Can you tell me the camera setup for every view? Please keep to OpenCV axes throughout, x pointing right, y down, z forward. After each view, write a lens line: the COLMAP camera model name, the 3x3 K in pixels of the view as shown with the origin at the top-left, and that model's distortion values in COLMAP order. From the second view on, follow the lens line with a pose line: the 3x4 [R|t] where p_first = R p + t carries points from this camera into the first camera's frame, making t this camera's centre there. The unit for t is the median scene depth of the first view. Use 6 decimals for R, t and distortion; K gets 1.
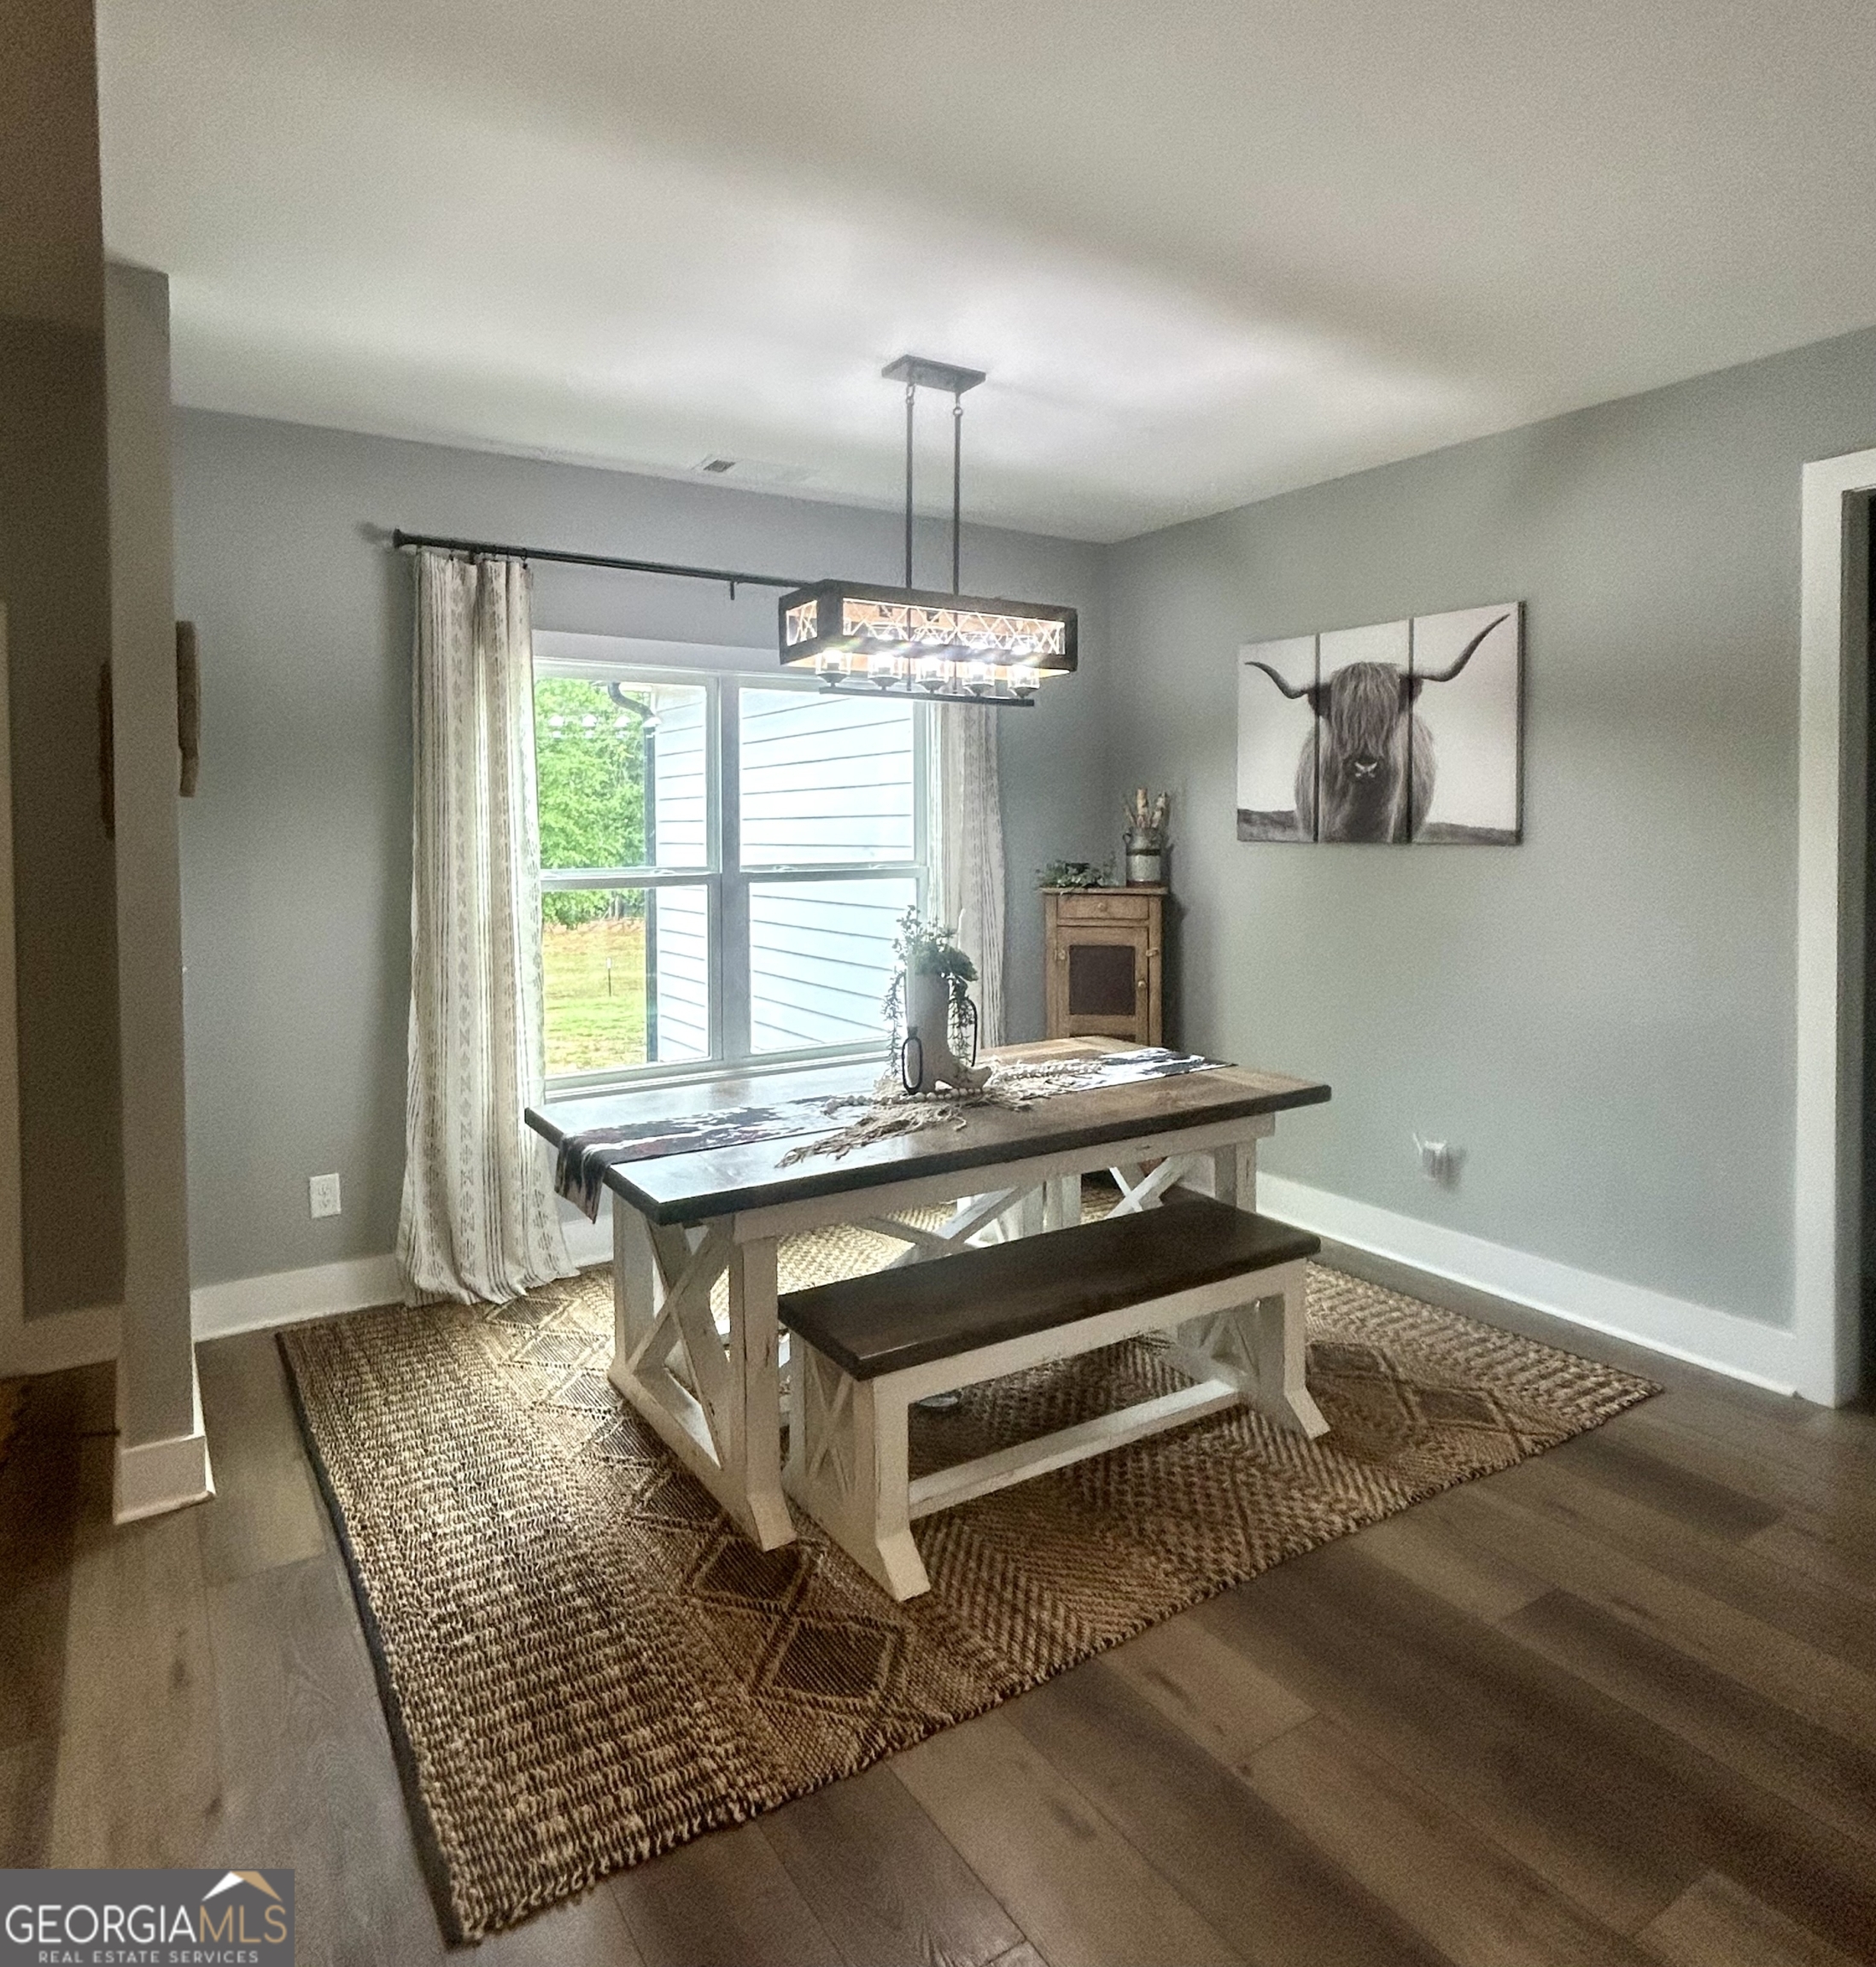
lens RADIAL K [[1262.2, 0, 940.1], [0, 1262.2, 853.9], [0, 0, 1]] dist [-0.003194, -0.001256]
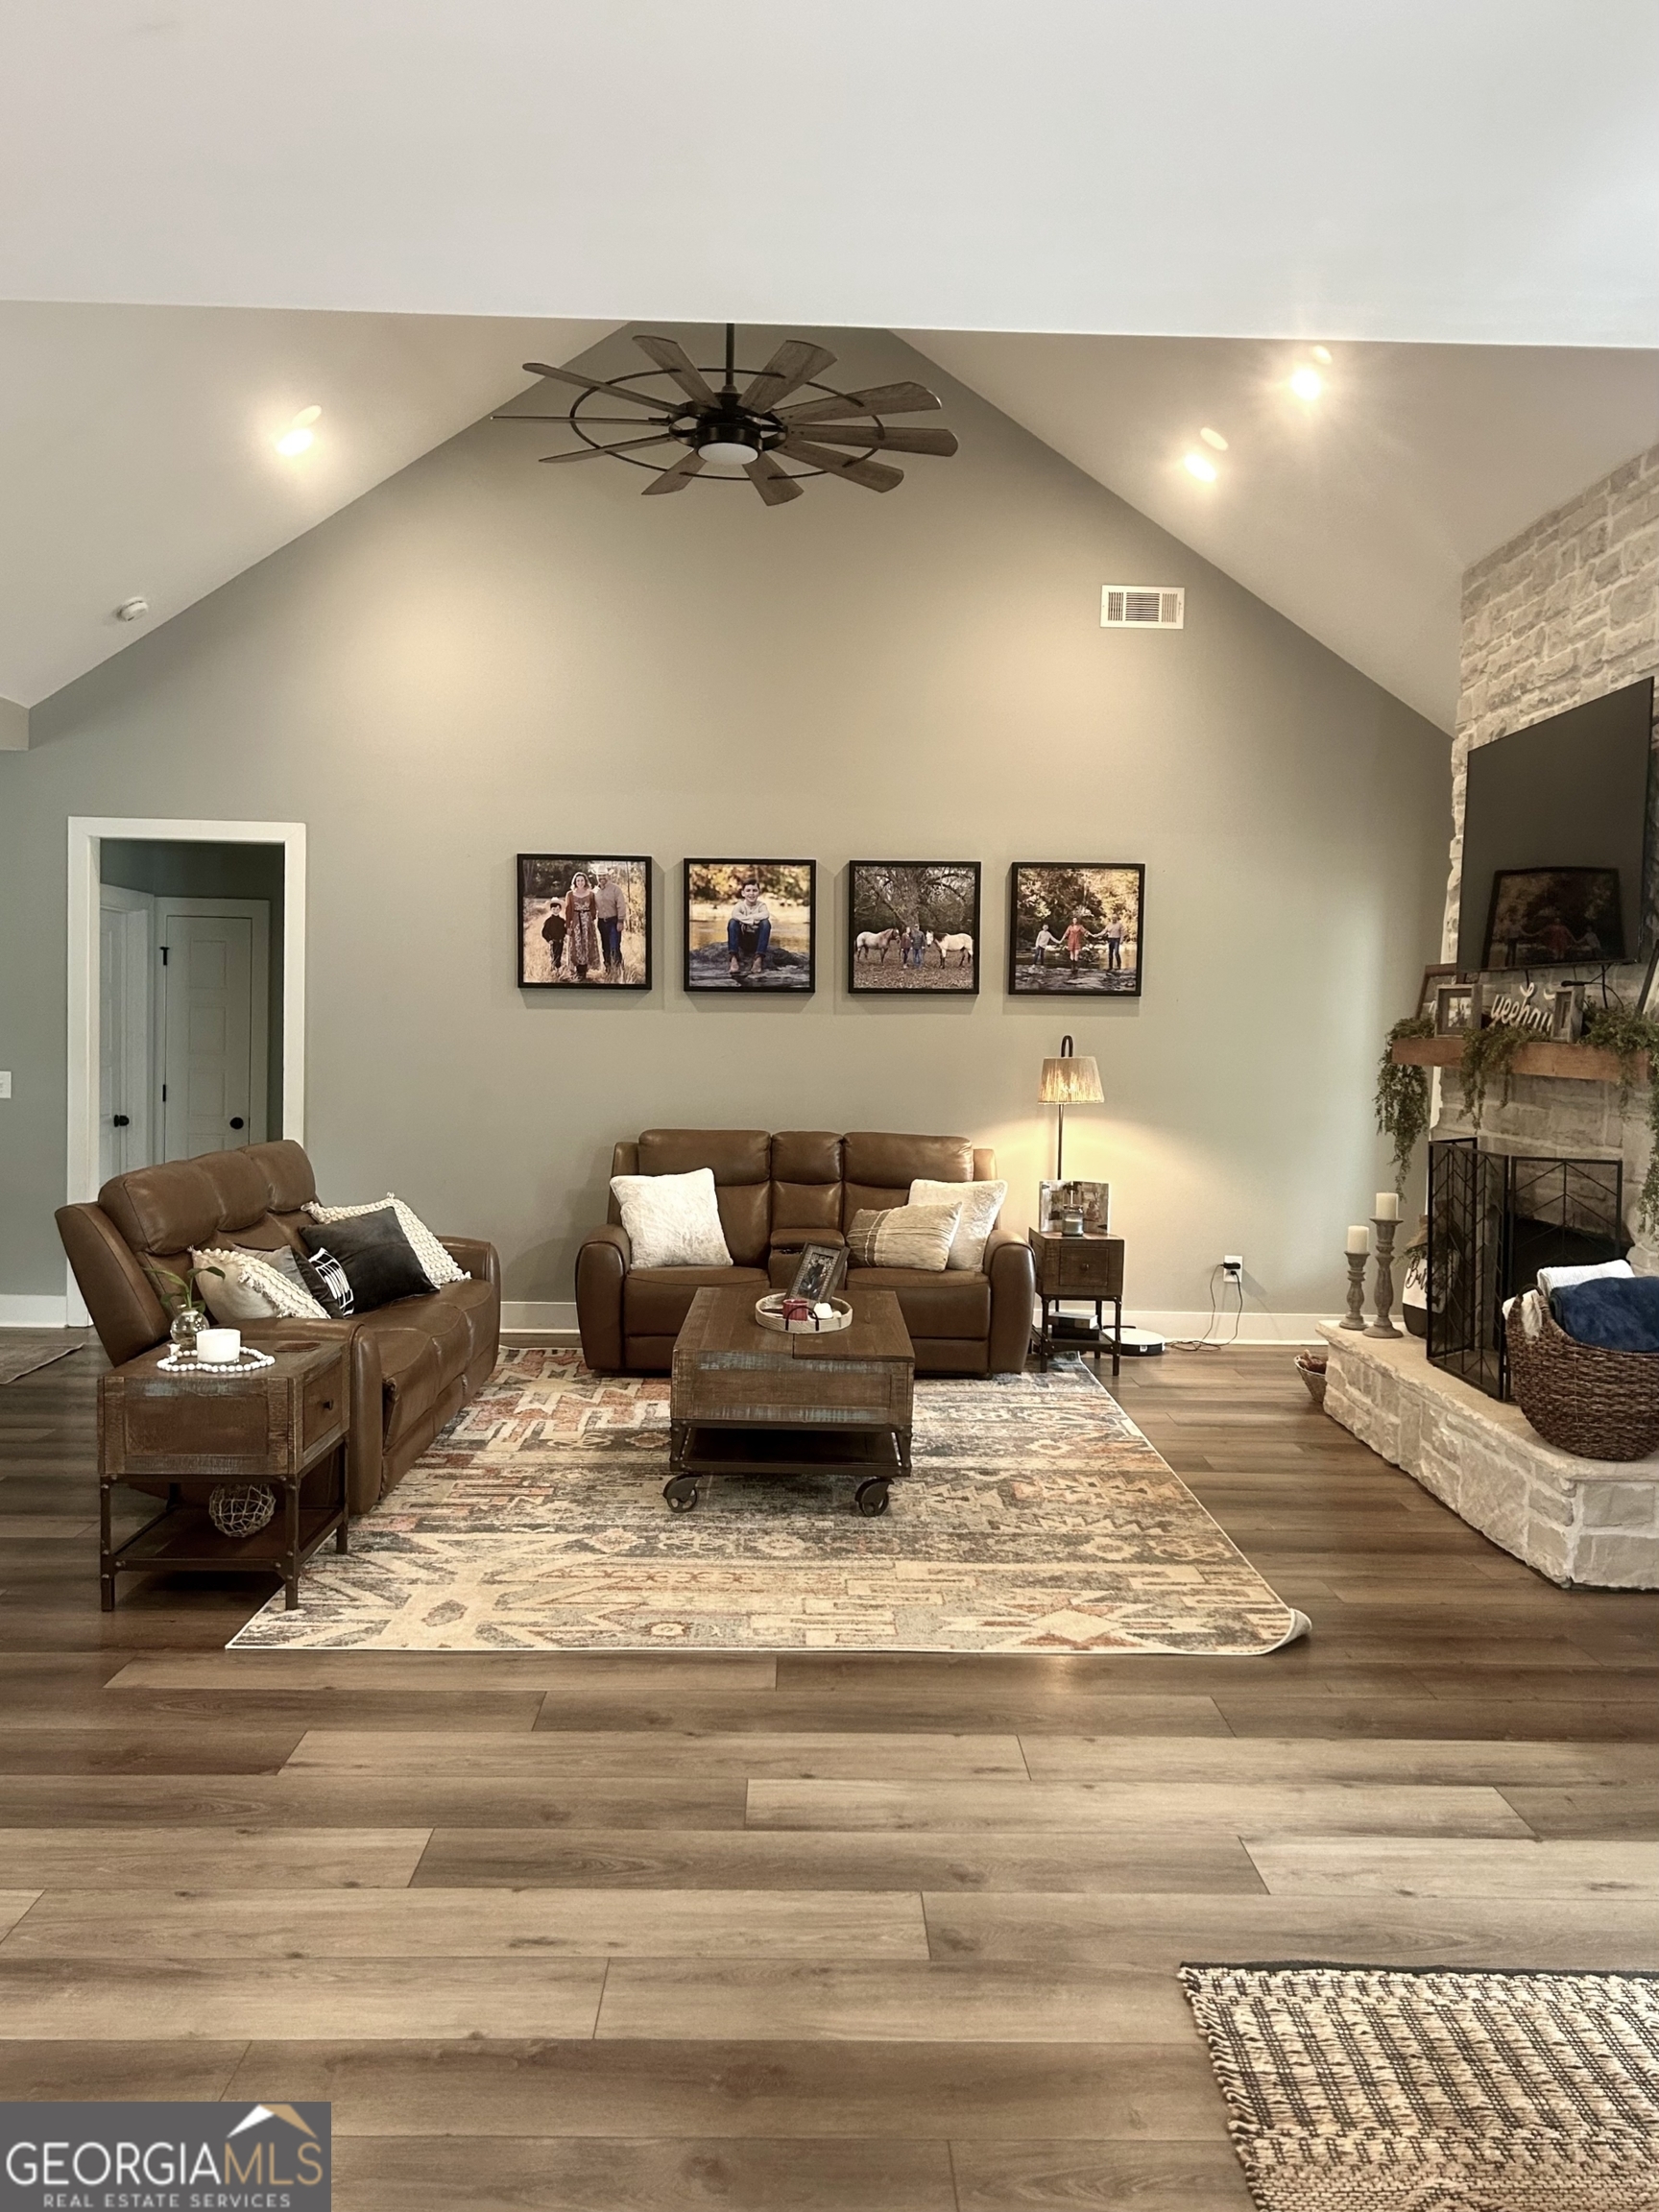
lens RADIAL K [[1730.9, 0, 829.5], [0, 1730.9, 1106.0], [0, 0, 1]] dist [0.045017, -0.050827]
pose [[-0.527990, 0.033321, -0.848597, 0.722261], [-0.040995, 0.997065, 0.064657, -0.027760], [0.848261, 0.068927, -0.525074, 0.945126]]
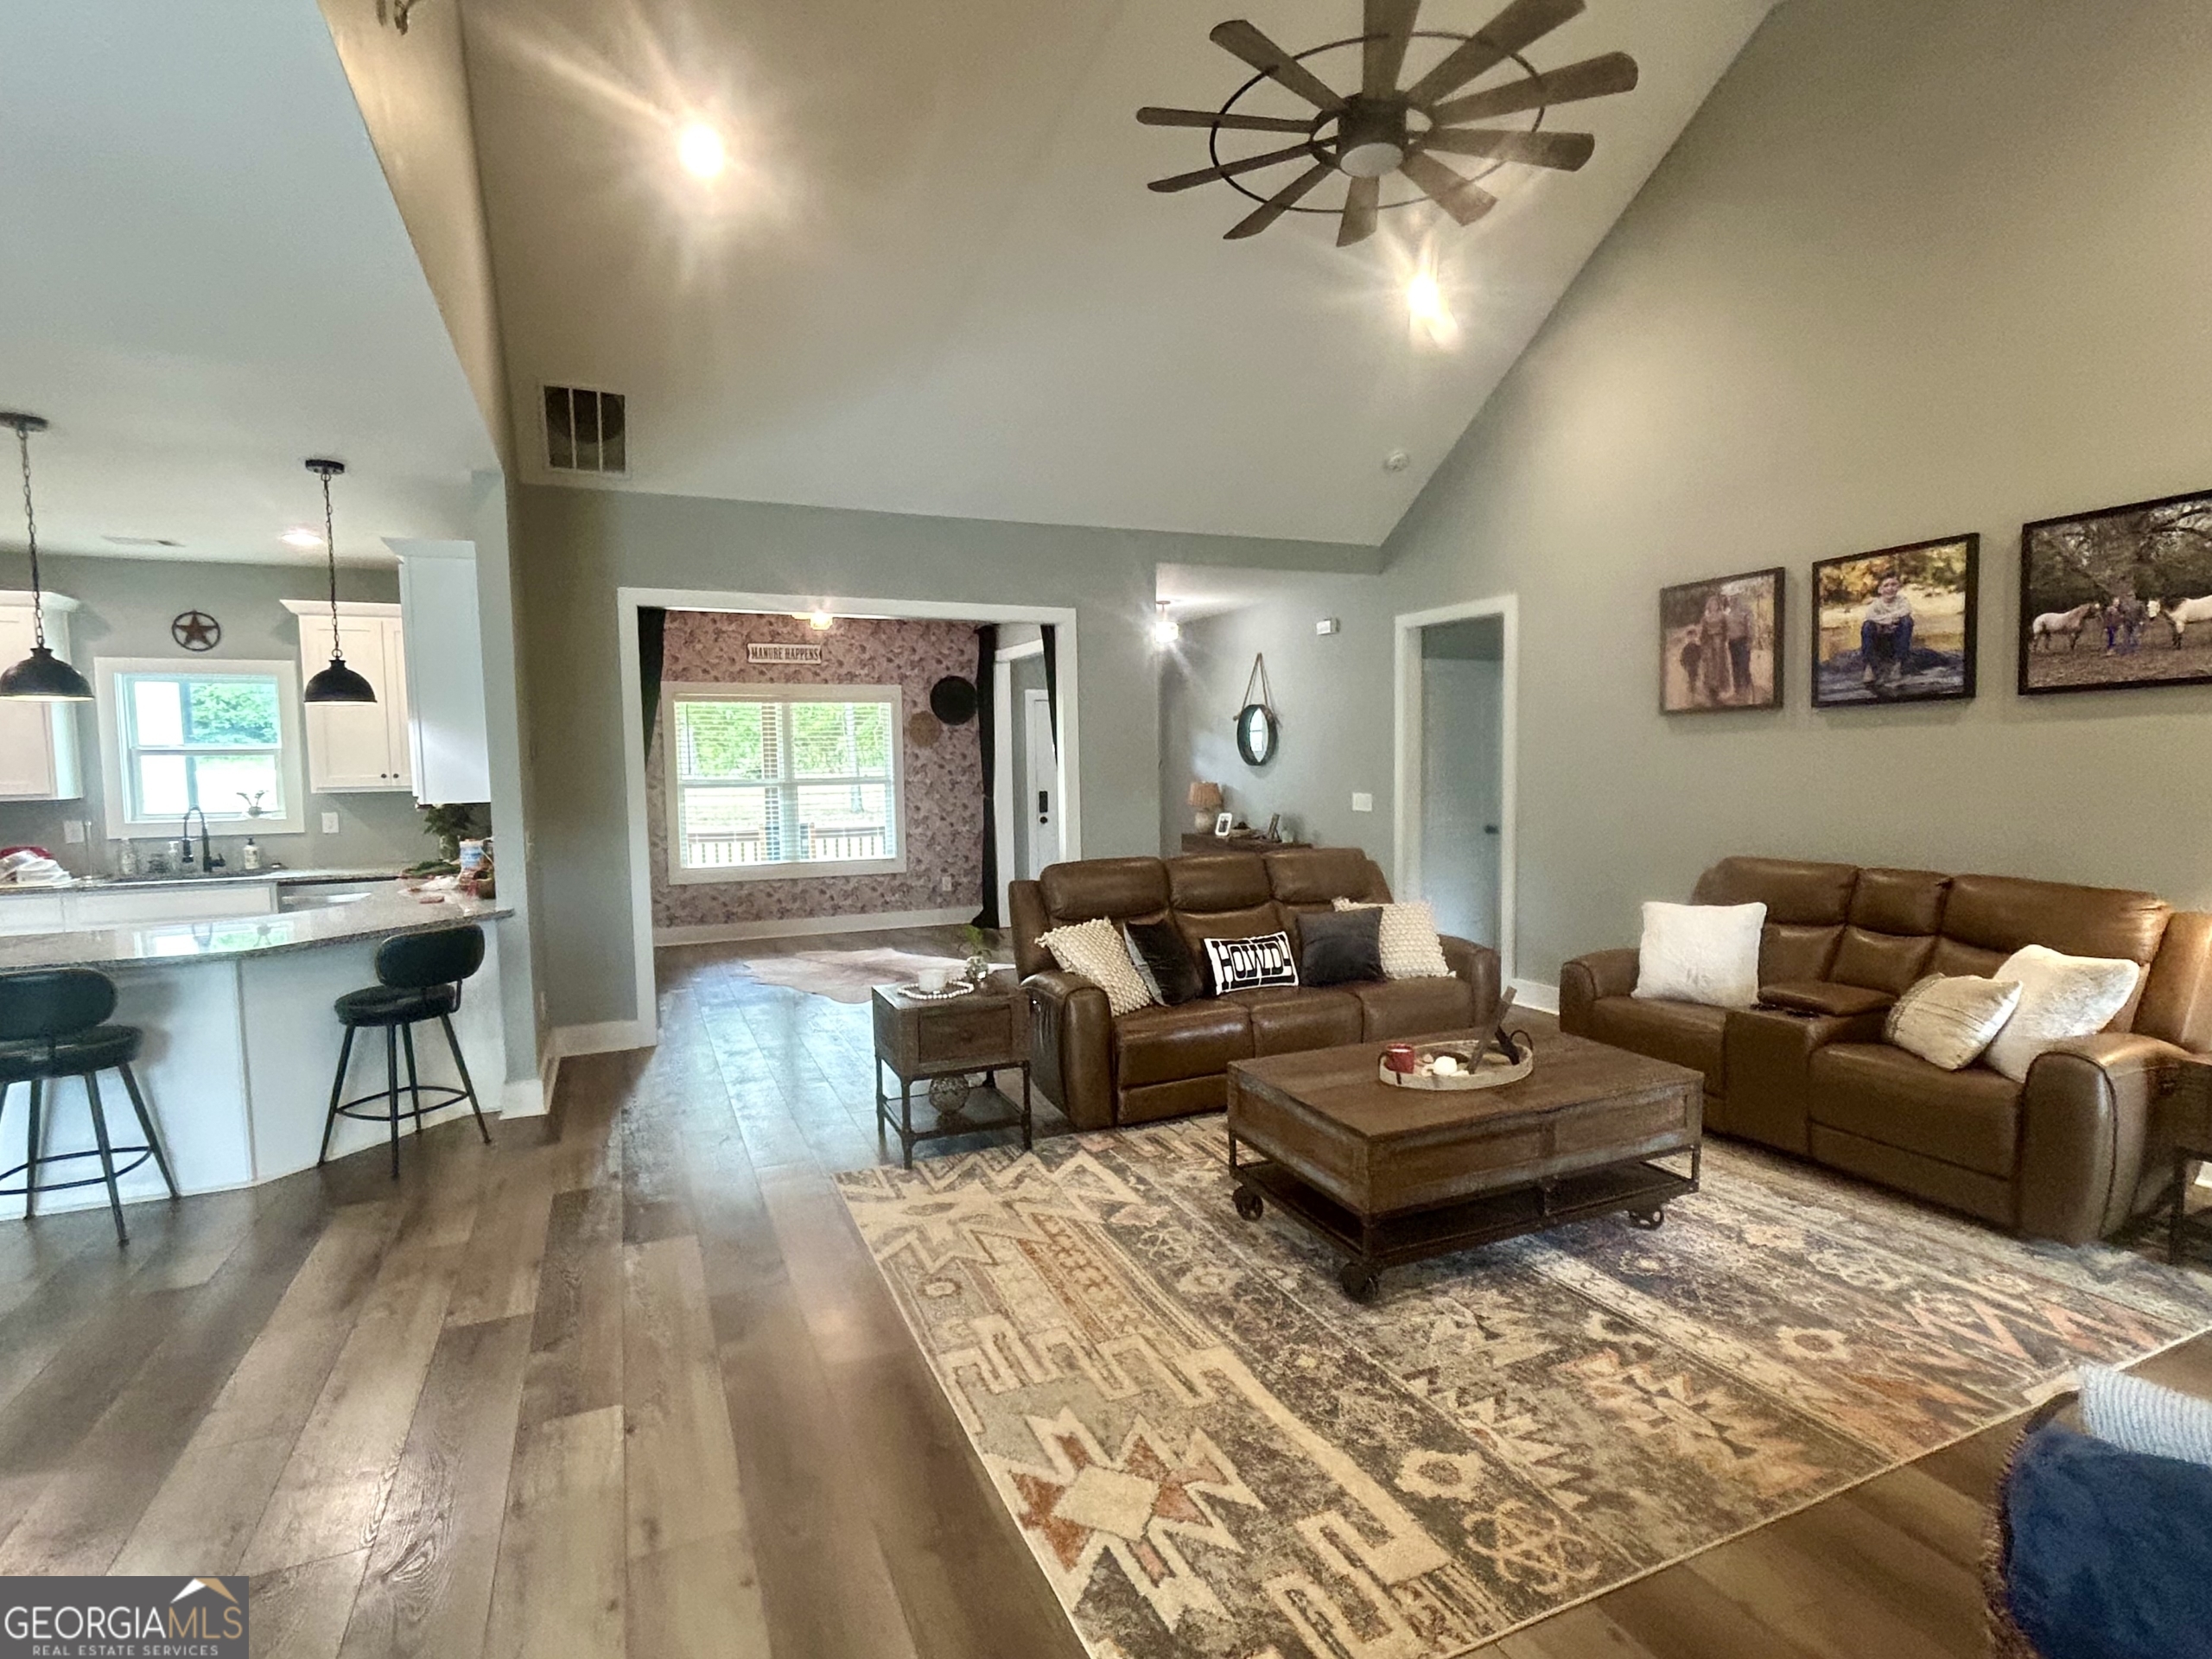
lens RADIAL K [[1108.5, 0, 1106.0], [0, 1108.5, 829.5], [0, 0, 1]] dist [-0.002882, -0.000177]
pose [[-0.985735, 0.012067, 0.167871, -0.886410], [0.027301, 0.995681, 0.088738, -0.014951], [-0.166075, 0.092055, -0.981807, 1.076764]]
